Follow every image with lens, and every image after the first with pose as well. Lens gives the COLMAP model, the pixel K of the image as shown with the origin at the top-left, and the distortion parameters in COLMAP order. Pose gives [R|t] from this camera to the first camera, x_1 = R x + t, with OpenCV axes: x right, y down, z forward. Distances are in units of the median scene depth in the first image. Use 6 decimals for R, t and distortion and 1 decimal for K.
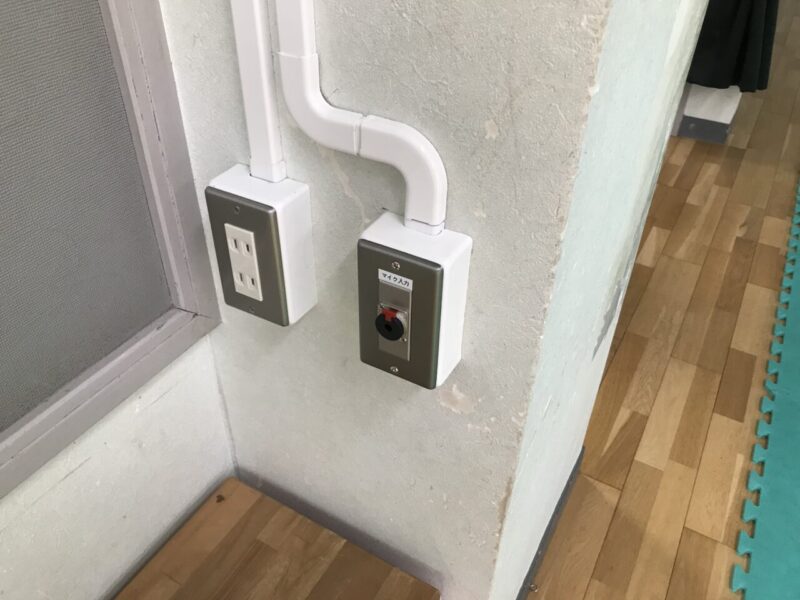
lens RADIAL K [[661.9, 0, 402.2], [0, 661.9, 298.0], [0, 0, 1]] dist [0.017876, -0.019639]
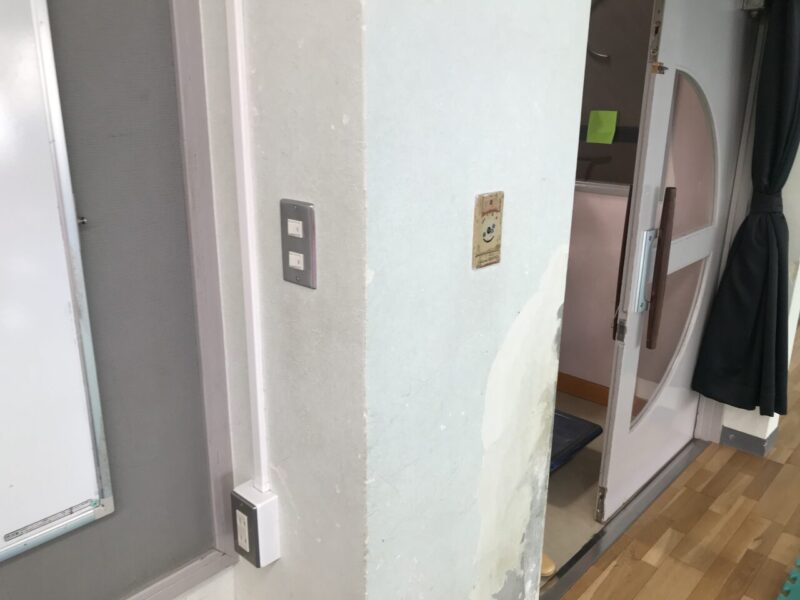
lens RADIAL K [[661.9, 0, 396.2], [0, 661.9, 297.5], [0, 0, 1]] dist [0.017876, -0.019639]
pose [[0.972207, 0.063402, -0.225374, 0.160211], [-0.139605, 0.929763, -0.340662, -0.023273], [0.187946, 0.362657, 0.912774, -0.258084]]
